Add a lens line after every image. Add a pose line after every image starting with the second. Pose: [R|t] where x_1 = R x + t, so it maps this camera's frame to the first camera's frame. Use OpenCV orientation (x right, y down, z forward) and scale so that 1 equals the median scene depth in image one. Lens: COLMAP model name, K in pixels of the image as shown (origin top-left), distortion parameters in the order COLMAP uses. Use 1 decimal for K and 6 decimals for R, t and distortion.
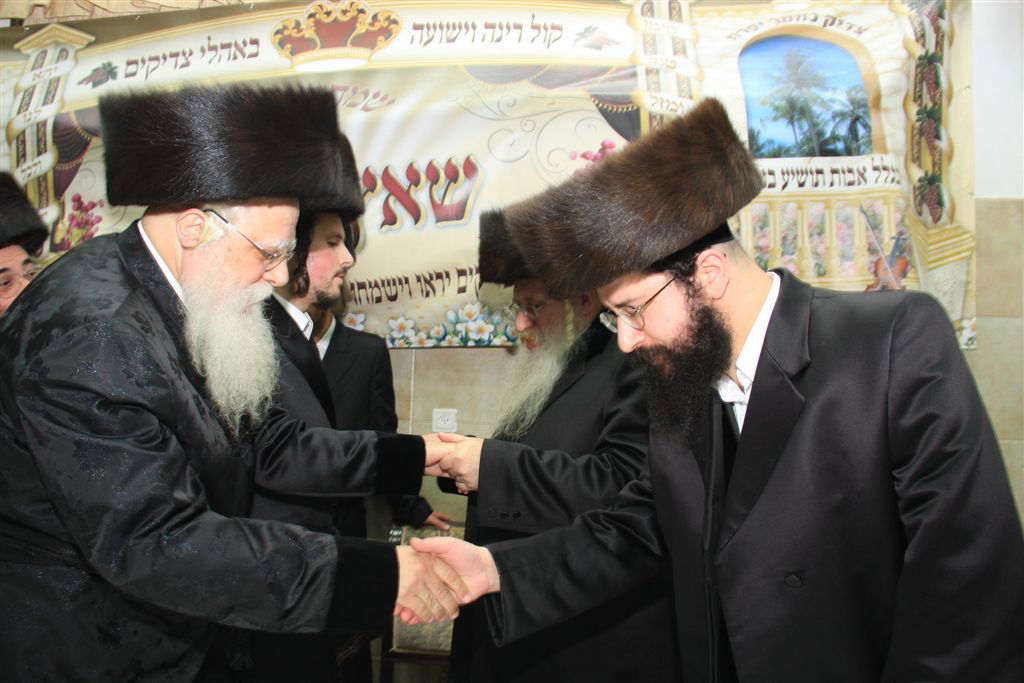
lens RADIAL K [[874.6, 0, 508.0], [0, 874.6, 327.6], [0, 0, 1]] dist [-0.105057, 0.056414]
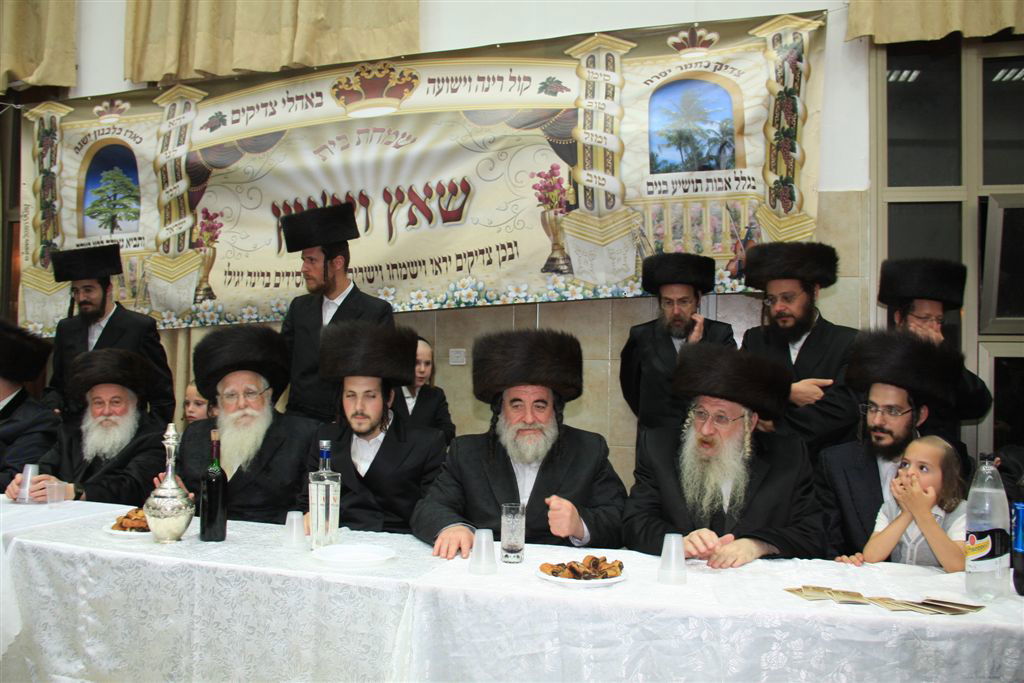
lens RADIAL K [[884.6, 0, 500.9], [0, 884.6, 361.4], [0, 0, 1]] dist [-0.105635, 0.093528]
pose [[0.993706, -0.015991, -0.110876, 0.174975], [0.027261, 0.994525, 0.100883, -0.034655], [0.108656, -0.103271, 0.988701, -0.493257]]
